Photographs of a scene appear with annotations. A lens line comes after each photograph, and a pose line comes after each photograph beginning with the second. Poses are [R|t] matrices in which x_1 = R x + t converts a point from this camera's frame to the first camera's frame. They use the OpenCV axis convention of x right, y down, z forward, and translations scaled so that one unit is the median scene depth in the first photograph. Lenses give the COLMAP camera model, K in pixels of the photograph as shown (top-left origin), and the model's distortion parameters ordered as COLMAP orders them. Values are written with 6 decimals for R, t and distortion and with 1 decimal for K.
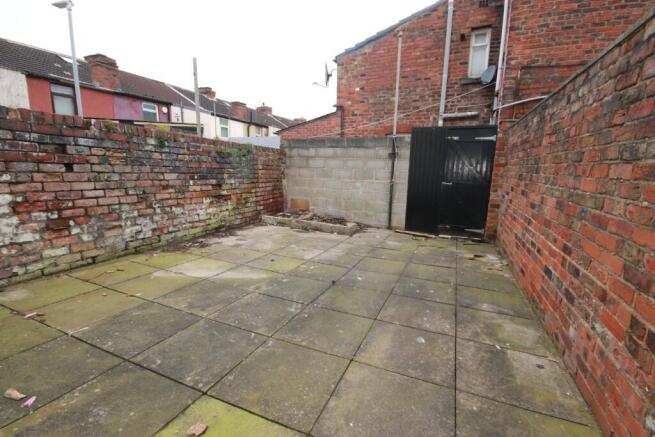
lens RADIAL K [[302.0, 0, 326.4], [0, 302.0, 217.0], [0, 0, 1]] dist [0.004462, -0.001005]
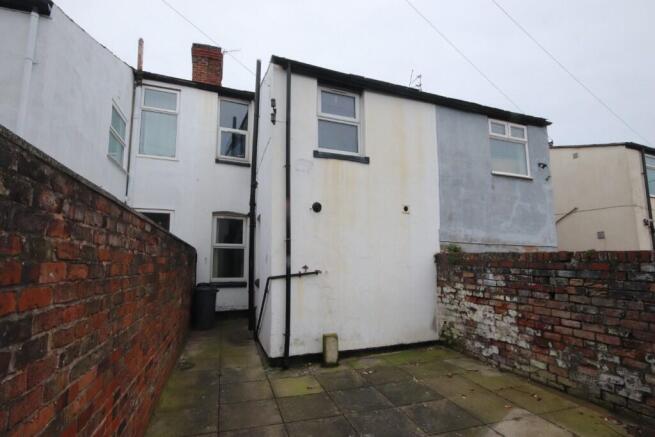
lens RADIAL K [[337.6, 0, 325.7], [0, 337.6, 219.2], [0, 0, 1]] dist [0.000971, -0.001798]
pose [[-0.761431, -0.106096, -0.639504, 0.642158], [-0.123143, 0.992226, -0.017993, -0.310736], [0.636442, 0.065050, -0.768577, 1.359265]]
